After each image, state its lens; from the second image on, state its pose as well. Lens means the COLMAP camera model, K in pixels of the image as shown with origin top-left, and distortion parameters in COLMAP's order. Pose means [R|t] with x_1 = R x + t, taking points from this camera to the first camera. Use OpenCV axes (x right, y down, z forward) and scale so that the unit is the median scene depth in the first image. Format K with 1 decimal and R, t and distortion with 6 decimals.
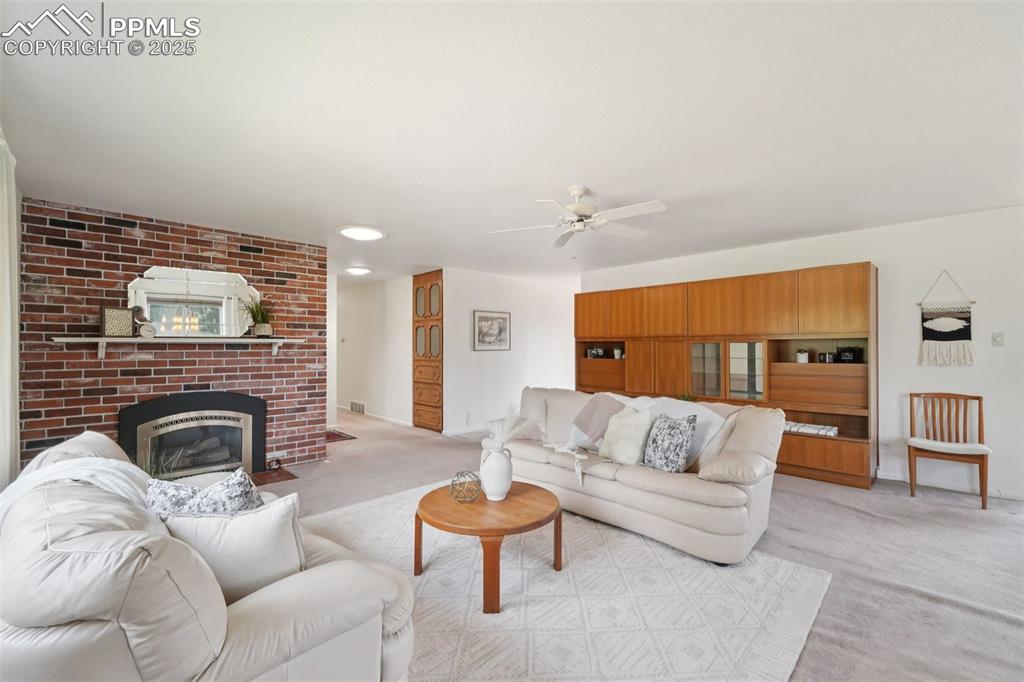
lens RADIAL K [[437.9, 0, 511.0], [0, 437.9, 340.2], [0, 0, 1]] dist [0.000629, 0.000694]
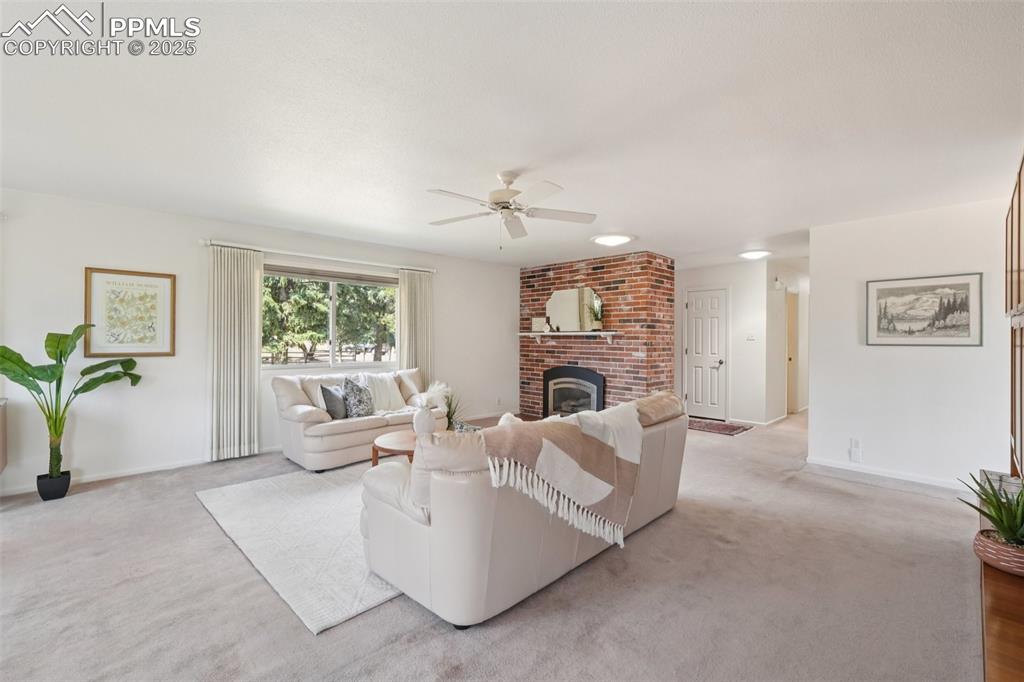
lens RADIAL K [[437.9, 0, 511.0], [0, 437.9, 340.2], [0, 0, 1]] dist [0.000629, 0.000694]
pose [[-0.005433, 0.006459, -0.999964, 0.814544], [0.009632, 0.999933, 0.006406, 0.011271], [0.999939, -0.009597, -0.005495, 0.735436]]
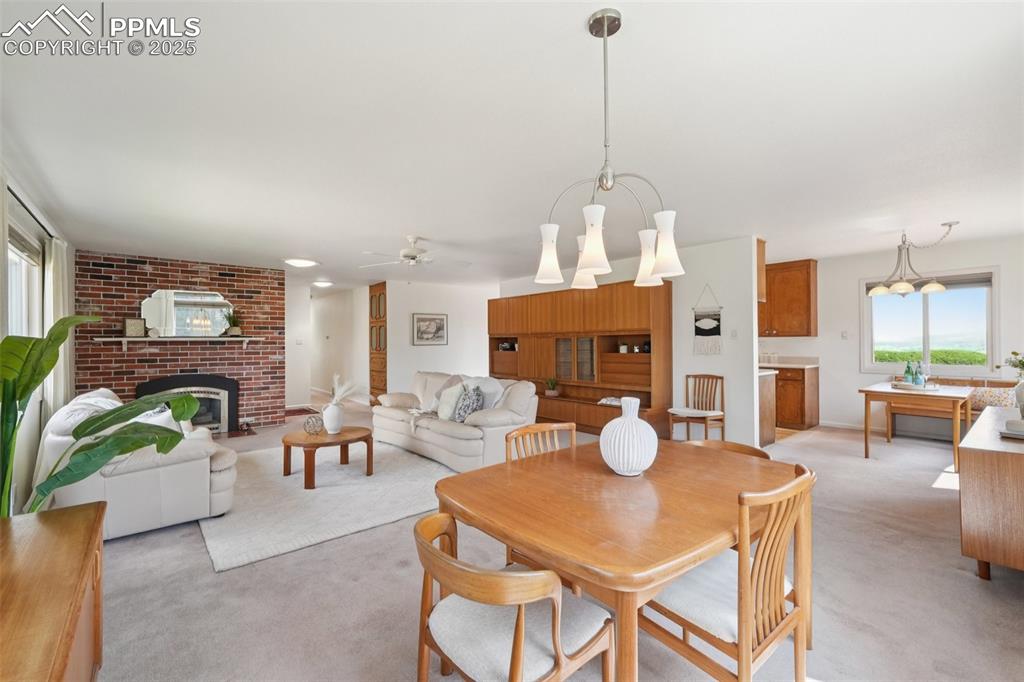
lens RADIAL K [[437.9, 0, 511.0], [0, 437.9, 340.2], [0, 0, 1]] dist [0.000629, 0.000694]
pose [[0.996664, -0.006147, -0.081387, 0.445428], [0.006977, 0.999927, 0.009915, -0.002744], [0.081321, -0.010450, 0.996633, -0.347403]]
